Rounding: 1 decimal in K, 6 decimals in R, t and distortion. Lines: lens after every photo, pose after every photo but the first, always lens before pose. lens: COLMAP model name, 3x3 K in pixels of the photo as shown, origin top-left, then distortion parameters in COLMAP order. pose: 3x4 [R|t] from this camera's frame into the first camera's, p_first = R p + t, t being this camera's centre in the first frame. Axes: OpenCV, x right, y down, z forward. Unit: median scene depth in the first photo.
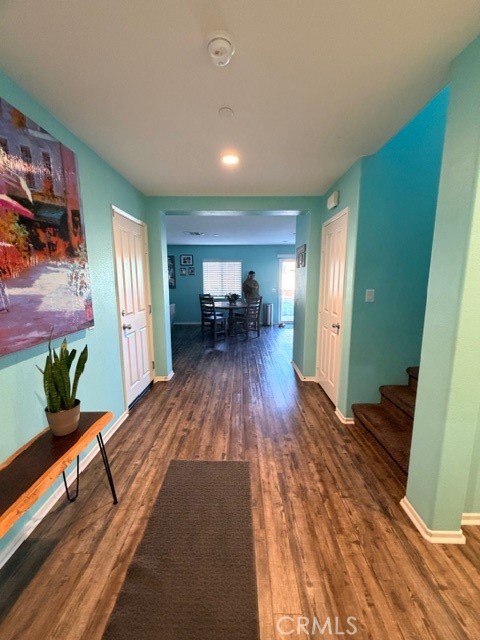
lens RADIAL K [[256.6, 0, 240.0], [0, 256.6, 320.0], [0, 0, 1]] dist [-0.002083, -0.000166]
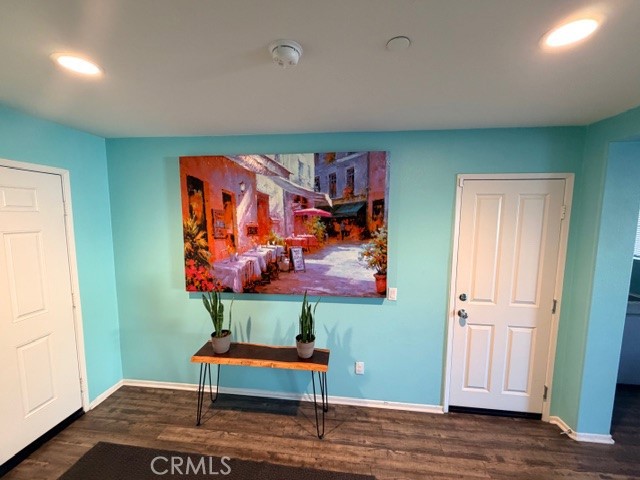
lens RADIAL K [[256.6, 0, 320.0], [0, 256.6, 240.0], [0, 0, 1]] dist [-0.002083, -0.000166]
pose [[-0.111857, 0.108235, -0.987812, 0.650516], [-0.159506, 0.979206, 0.125354, -0.387969], [0.980839, 0.171583, -0.092267, 0.964675]]
